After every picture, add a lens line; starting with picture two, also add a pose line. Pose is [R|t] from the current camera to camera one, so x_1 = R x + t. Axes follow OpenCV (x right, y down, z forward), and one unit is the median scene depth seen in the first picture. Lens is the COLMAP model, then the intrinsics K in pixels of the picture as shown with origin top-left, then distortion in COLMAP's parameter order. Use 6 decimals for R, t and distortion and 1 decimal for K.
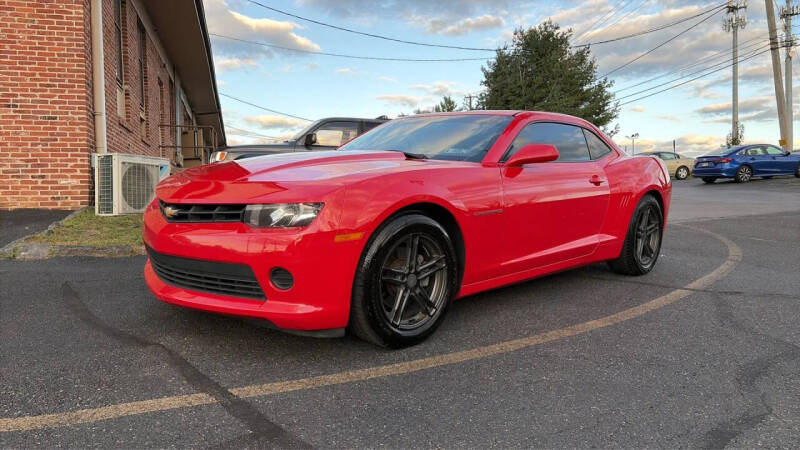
lens RADIAL K [[573.9, 0, 396.6], [0, 573.9, 219.8], [0, 0, 1]] dist [0.045843, -0.052183]
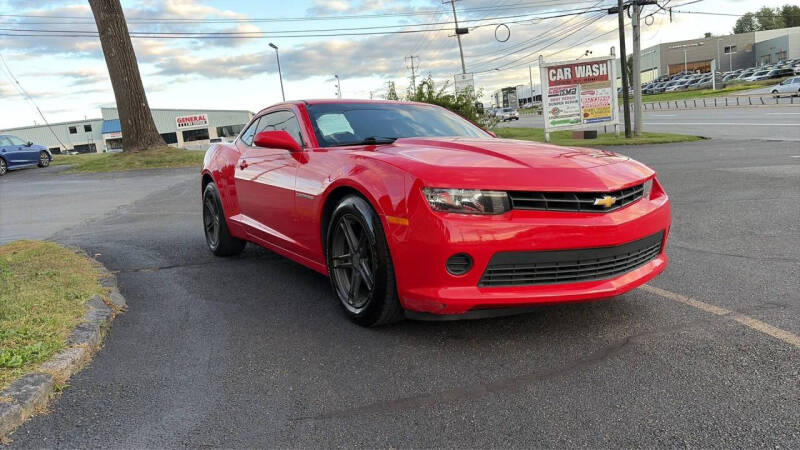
lens RADIAL K [[573.9, 0, 399.4], [0, 573.9, 227.6], [0, 0, 1]] dist [0.045843, -0.052183]
pose [[0.207942, -0.154274, 0.965898, -0.198178], [0.127667, 0.983317, 0.129572, -0.019673], [-0.969774, 0.096370, 0.224169, 0.160929]]
